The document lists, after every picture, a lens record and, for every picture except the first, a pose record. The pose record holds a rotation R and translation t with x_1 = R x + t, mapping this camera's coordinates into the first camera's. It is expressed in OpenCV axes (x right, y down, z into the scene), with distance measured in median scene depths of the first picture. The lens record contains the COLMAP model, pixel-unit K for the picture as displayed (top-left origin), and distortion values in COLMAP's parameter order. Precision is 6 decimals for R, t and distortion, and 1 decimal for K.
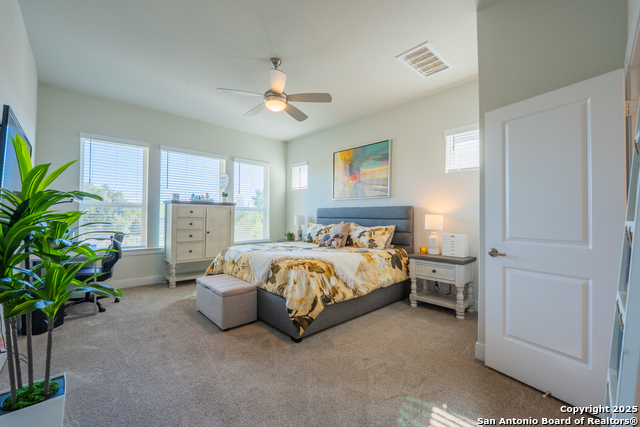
lens RADIAL K [[261.5, 0, 314.0], [0, 261.5, 214.1], [0, 0, 1]] dist [-0.006410, -0.001388]
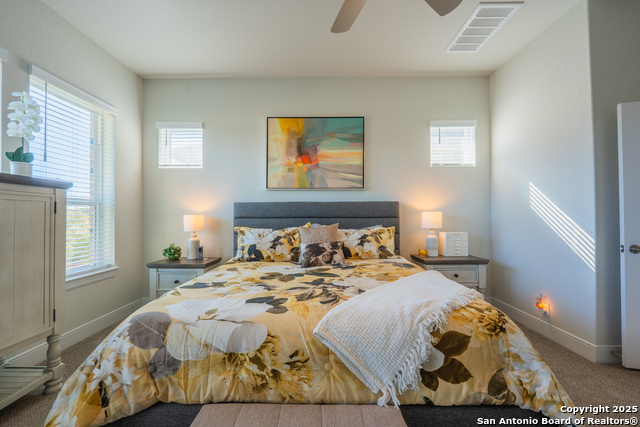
lens RADIAL K [[261.5, 0, 316.0], [0, 261.5, 212.4], [0, 0, 1]] dist [-0.006410, -0.001388]
pose [[0.683221, -0.004801, 0.730196, -0.363513], [0.004526, 0.999987, 0.002339, 0.000658], [-0.730198, 0.001706, 0.683234, 0.535375]]
